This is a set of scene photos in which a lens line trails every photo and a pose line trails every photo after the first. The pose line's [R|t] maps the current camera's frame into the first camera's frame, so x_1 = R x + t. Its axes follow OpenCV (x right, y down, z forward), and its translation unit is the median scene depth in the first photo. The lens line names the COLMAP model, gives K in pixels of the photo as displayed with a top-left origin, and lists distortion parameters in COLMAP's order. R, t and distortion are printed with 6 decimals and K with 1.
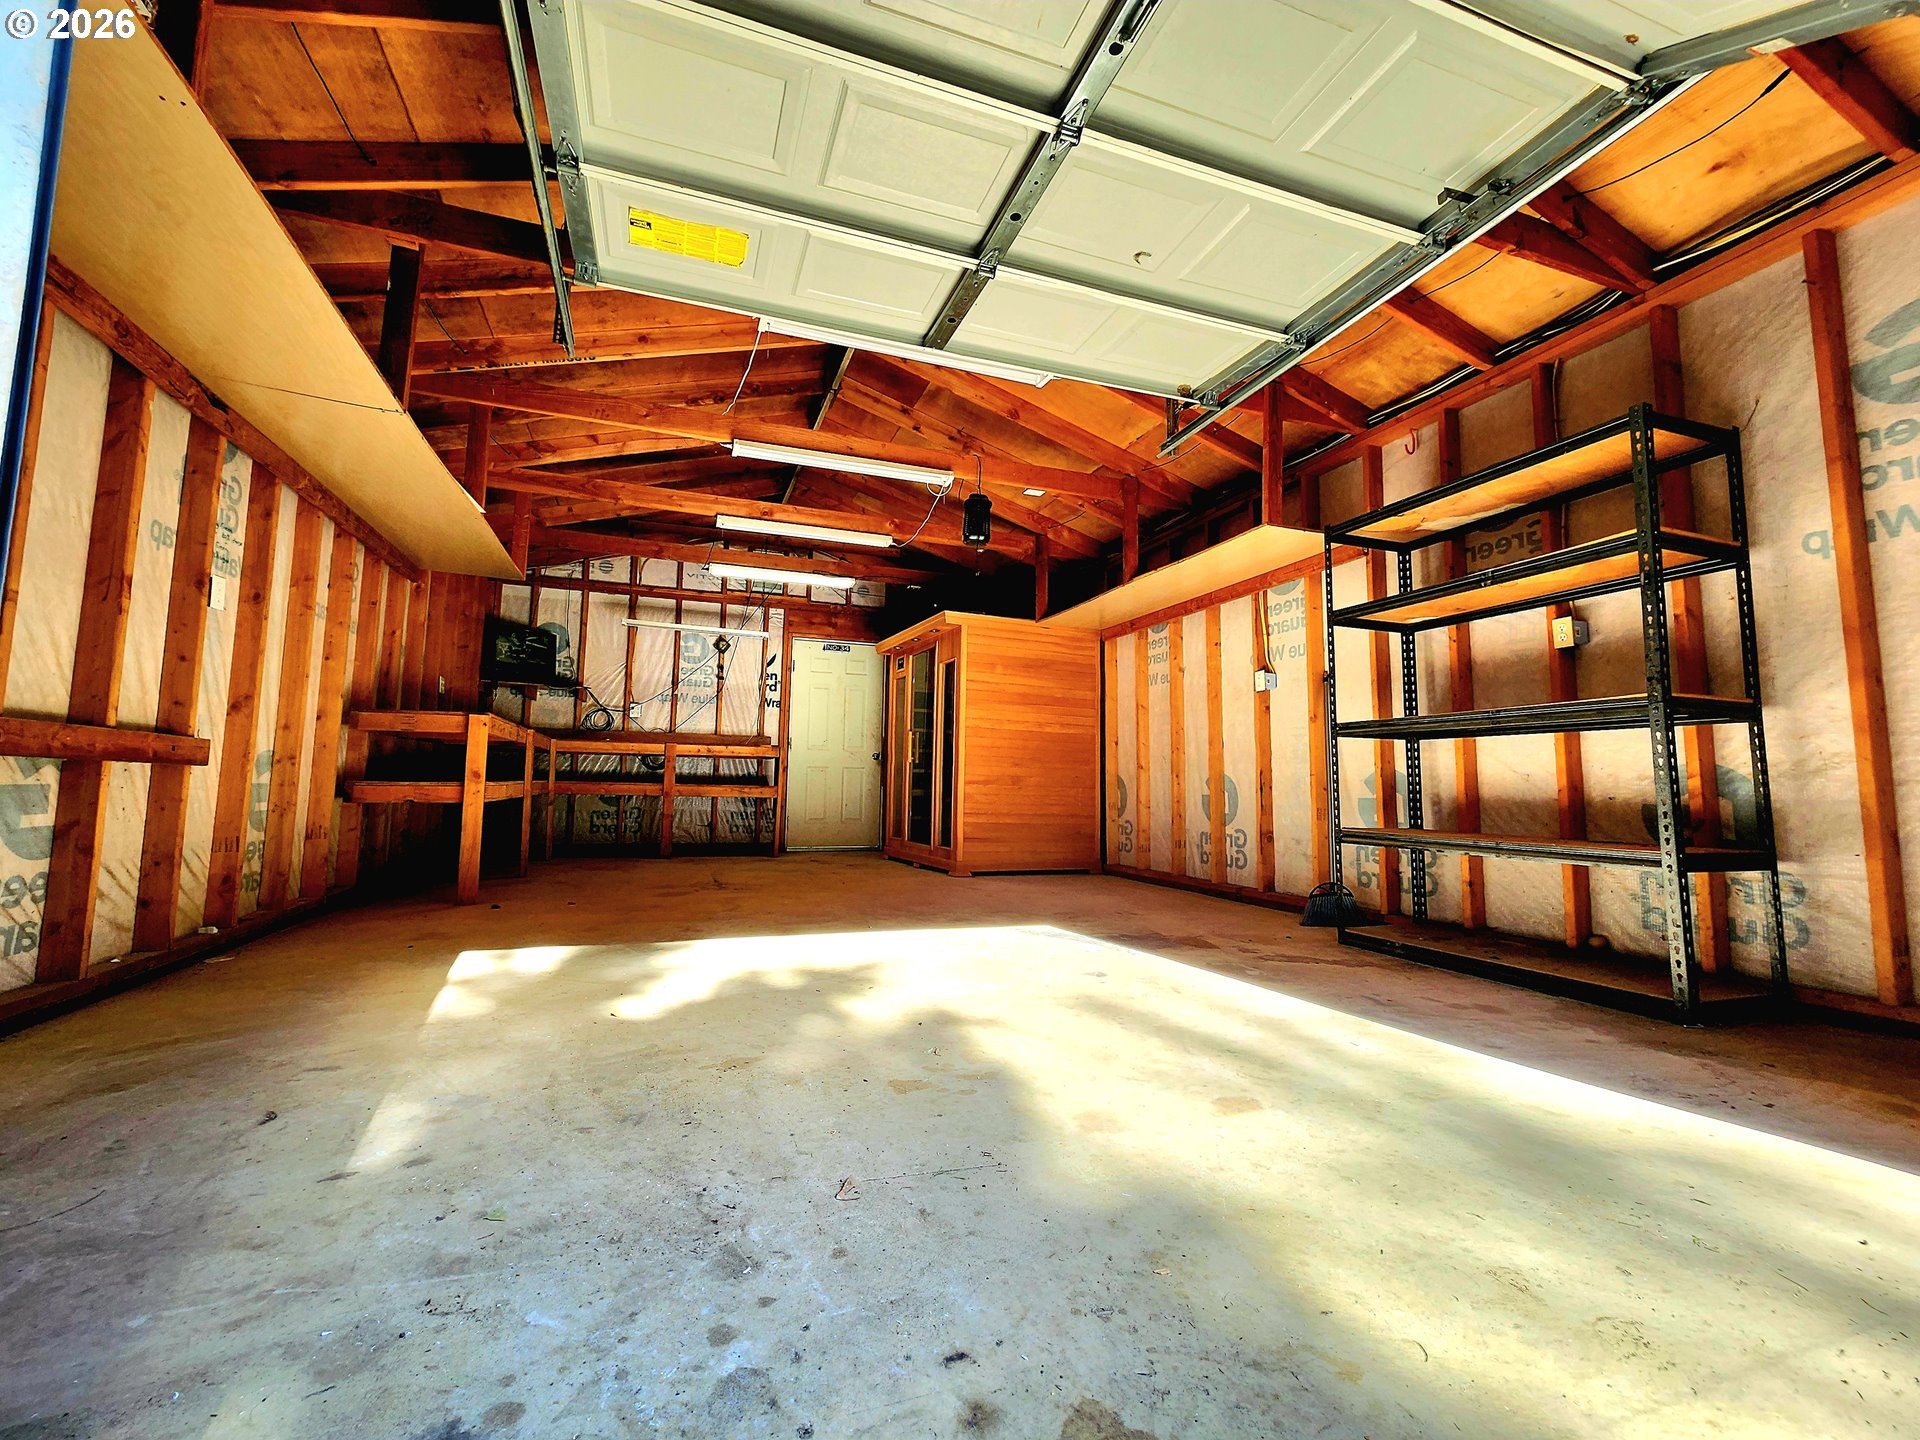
lens RADIAL K [[853.8, 0, 965.1], [0, 853.8, 711.5], [0, 0, 1]] dist [0.001806, 0.000040]
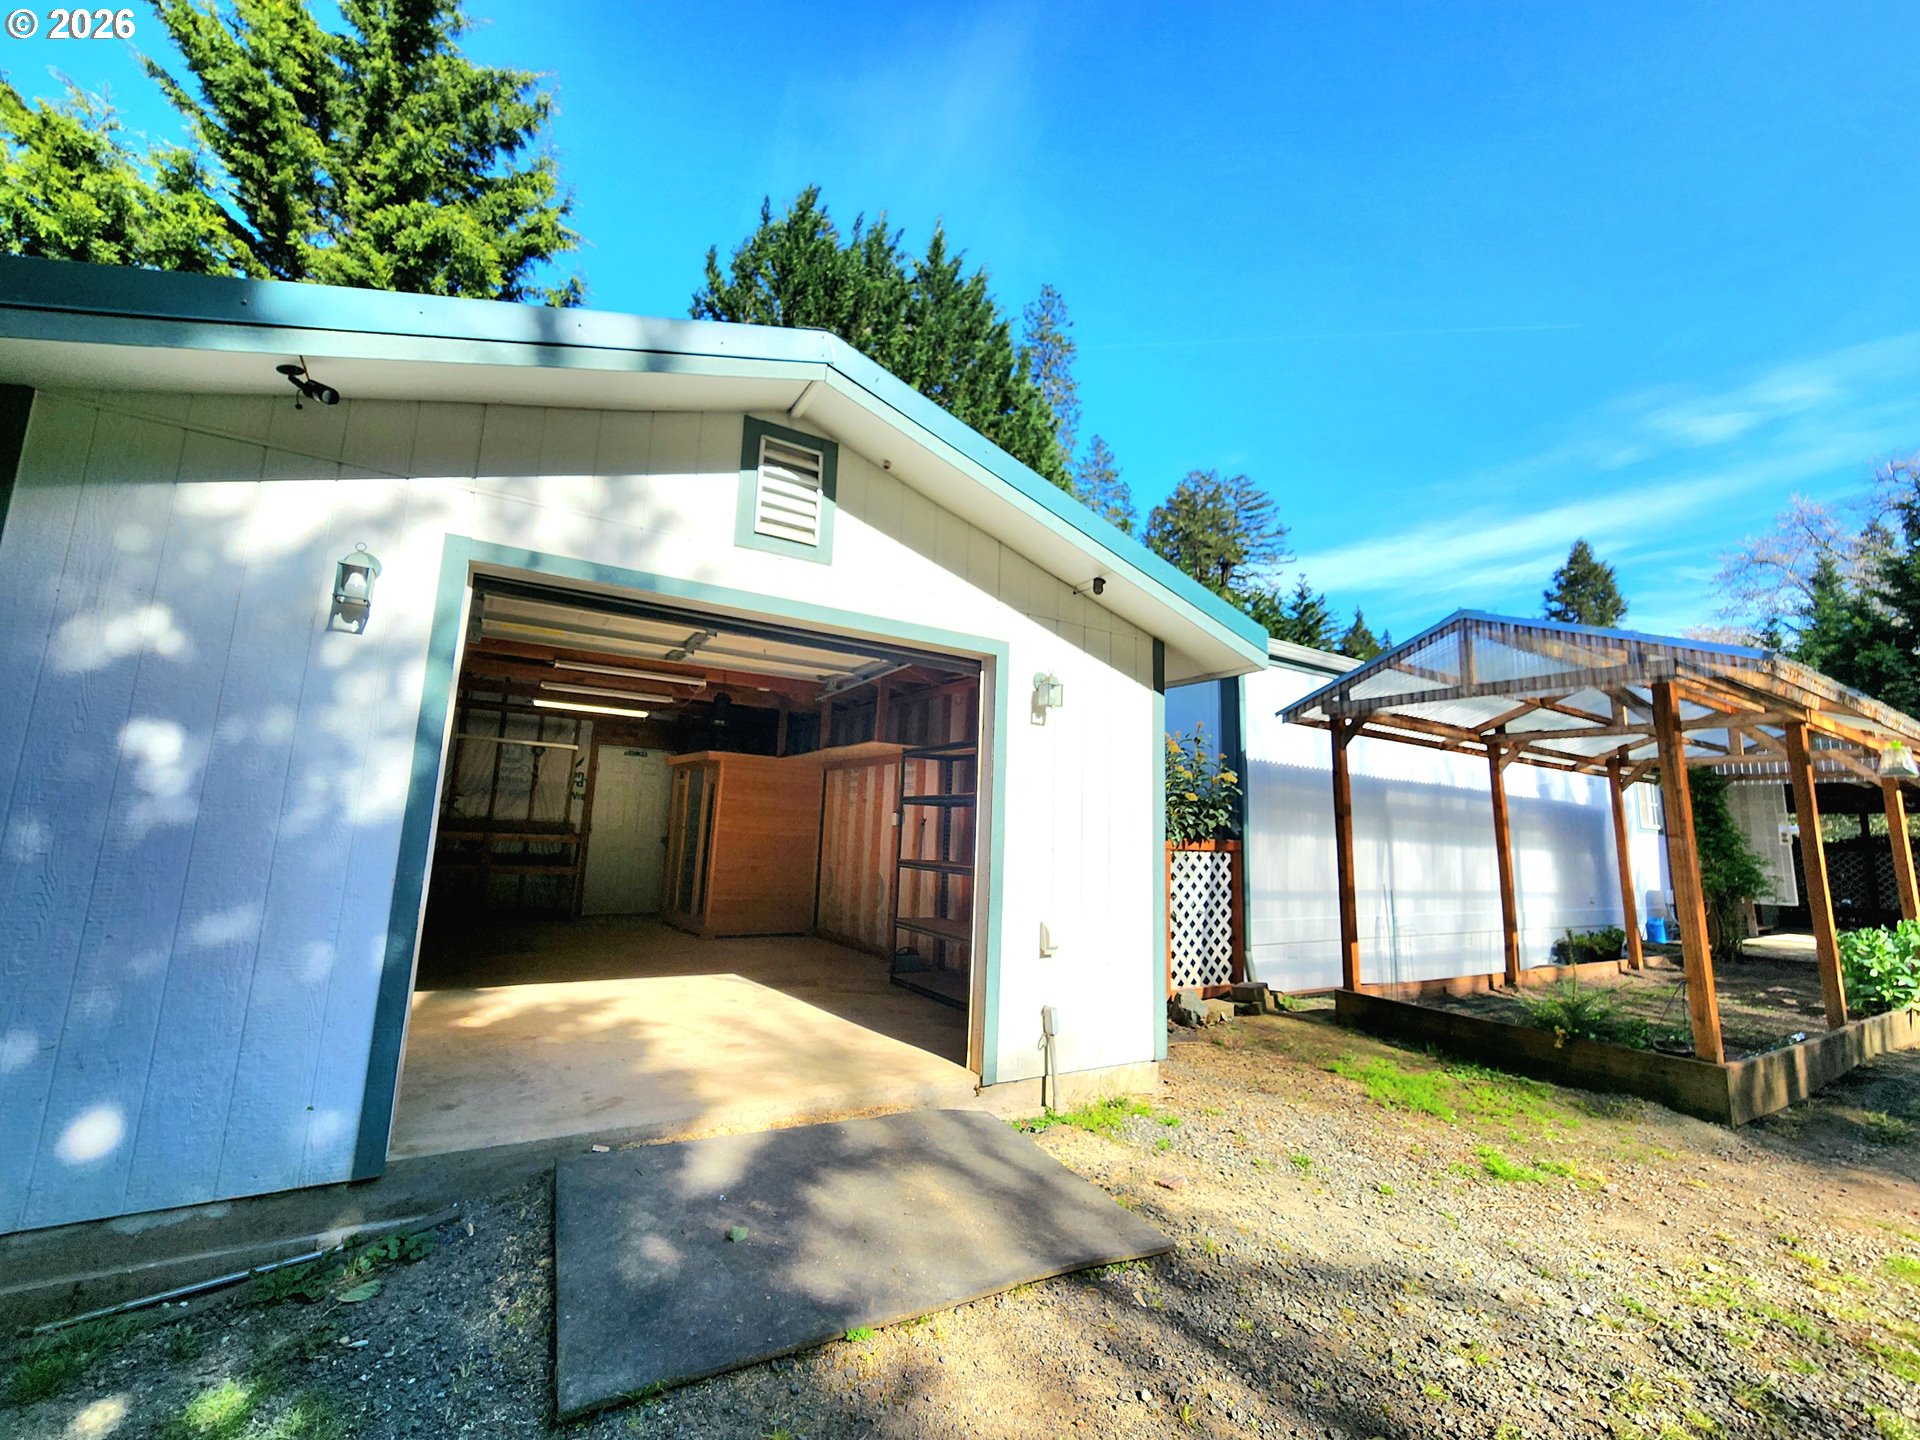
lens RADIAL K [[785.9, 0, 949.2], [0, 785.9, 719.8], [0, 0, 1]] dist [0.002692, 0.001625]
pose [[0.978522, 0.048738, 0.200297, 0.079486], [-0.036554, 0.997274, -0.064090, -0.074128], [-0.202874, 0.055392, 0.977637, -0.280228]]
